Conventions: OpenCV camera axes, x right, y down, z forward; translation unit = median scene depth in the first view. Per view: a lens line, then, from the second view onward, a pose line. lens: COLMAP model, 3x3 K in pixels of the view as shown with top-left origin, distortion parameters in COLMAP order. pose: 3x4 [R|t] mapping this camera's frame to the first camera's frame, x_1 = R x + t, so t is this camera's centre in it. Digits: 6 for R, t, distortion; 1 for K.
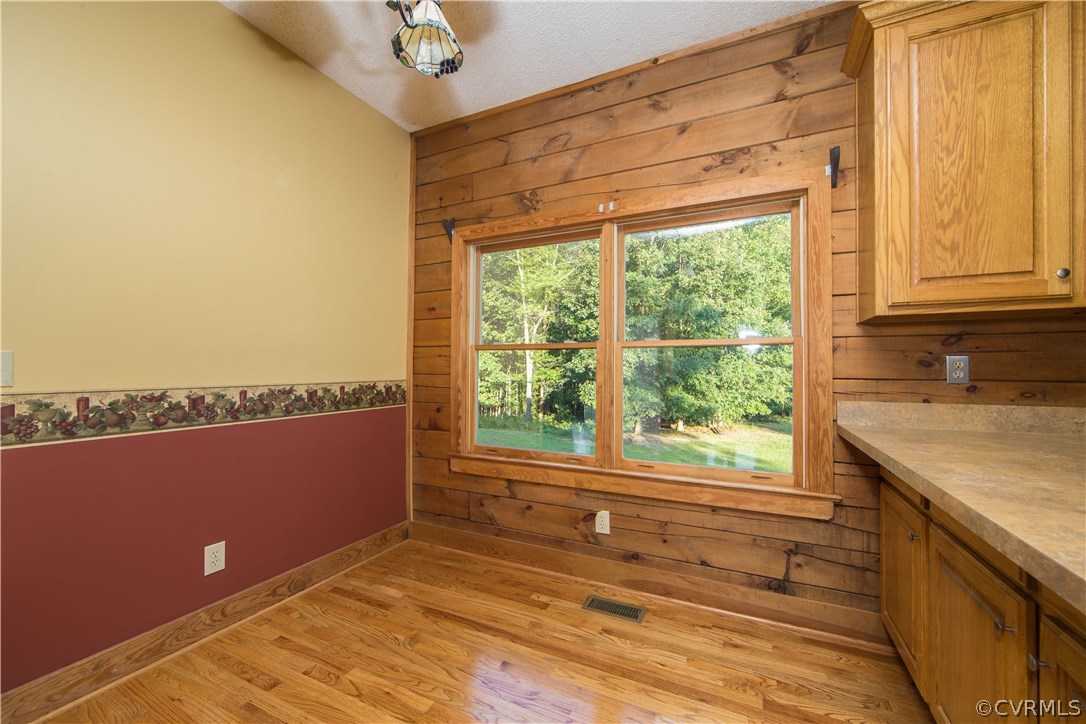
lens RADIAL K [[438.9, 0, 541.9], [0, 438.9, 367.0], [0, 0, 1]] dist [-0.012107, 0.002327]
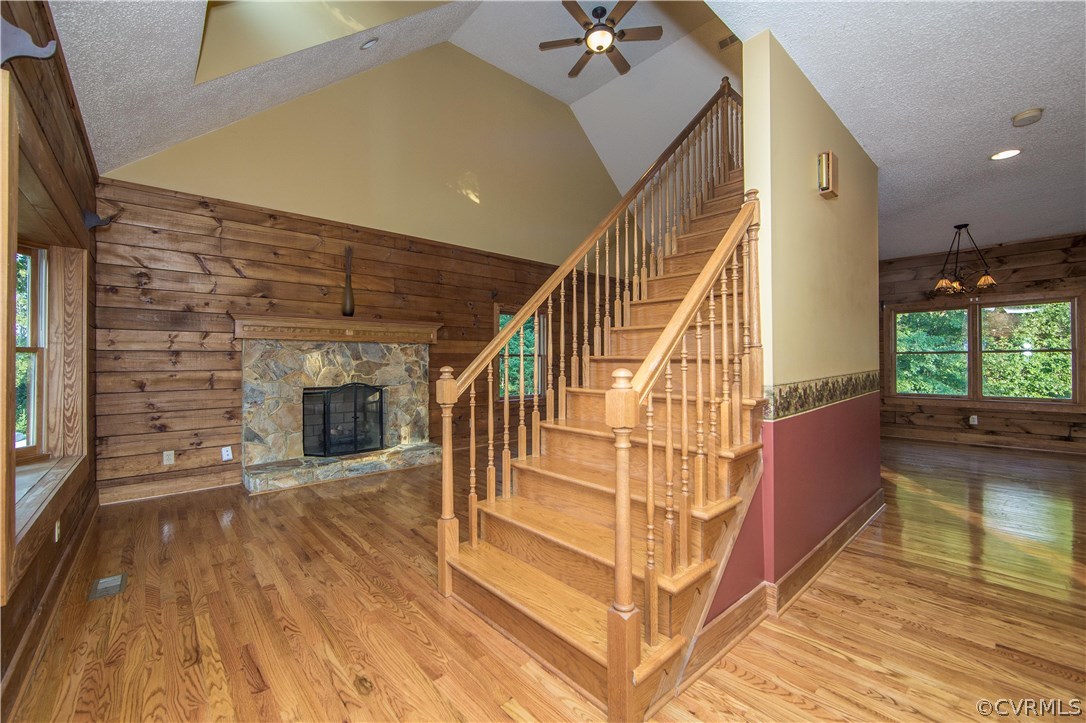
lens RADIAL K [[438.9, 0, 538.0], [0, 438.9, 362.1], [0, 0, 1]] dist [-0.012107, 0.002327]
pose [[0.920629, -0.011767, -0.390260, -1.293255], [0.014697, 0.999882, 0.004520, -0.042742], [0.390161, -0.009897, 0.920694, -2.505913]]
